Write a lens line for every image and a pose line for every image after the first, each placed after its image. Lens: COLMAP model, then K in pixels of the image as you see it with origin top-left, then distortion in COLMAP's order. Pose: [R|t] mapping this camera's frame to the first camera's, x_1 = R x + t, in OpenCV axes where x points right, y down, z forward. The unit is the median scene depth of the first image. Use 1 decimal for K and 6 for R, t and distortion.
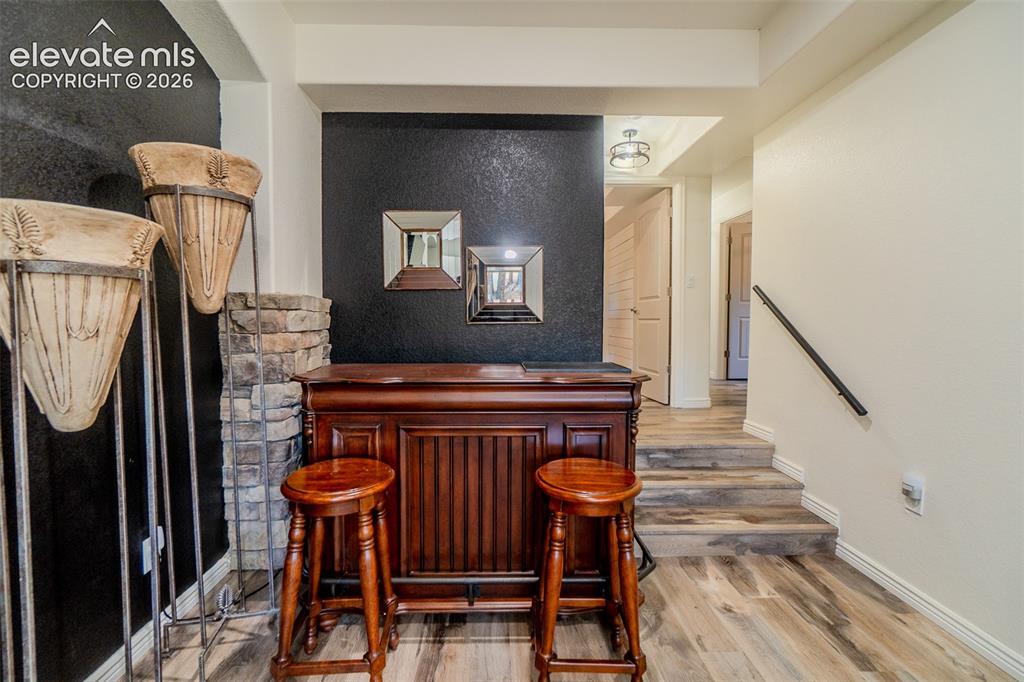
lens RADIAL K [[445.6, 0, 509.3], [0, 445.6, 336.0], [0, 0, 1]] dist [-0.002568, -0.000047]
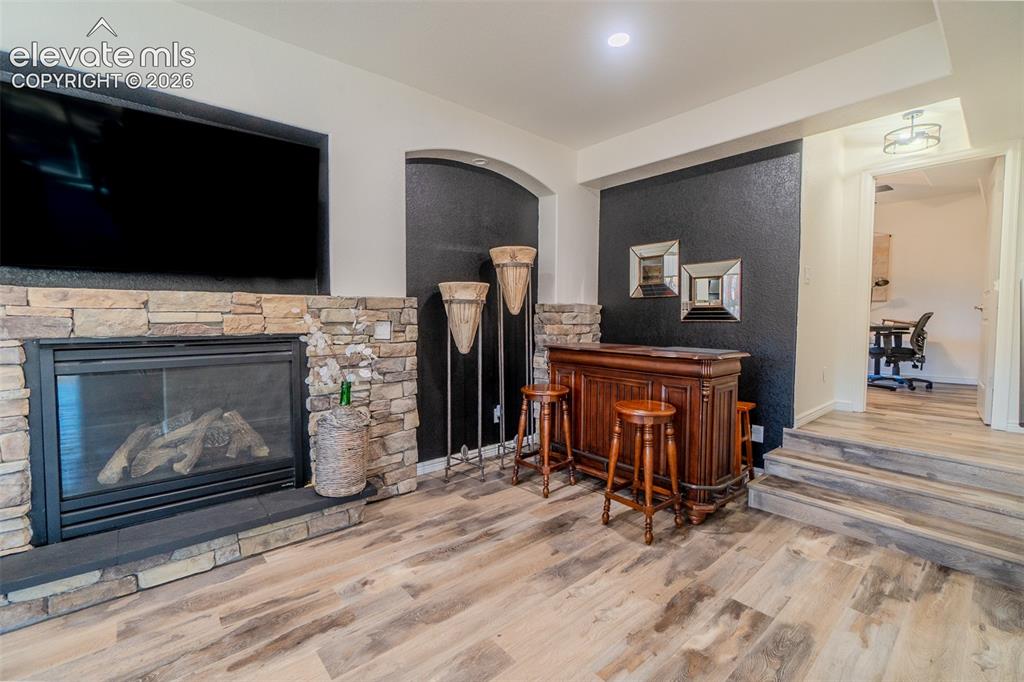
lens RADIAL K [[445.6, 0, 509.3], [0, 445.6, 336.0], [0, 0, 1]] dist [-0.002568, -0.000047]
pose [[0.638598, 0.036771, -0.768661, 0.698443], [-0.034217, 0.999227, 0.019374, 0.010883], [0.768779, 0.013929, 0.639363, -0.321118]]
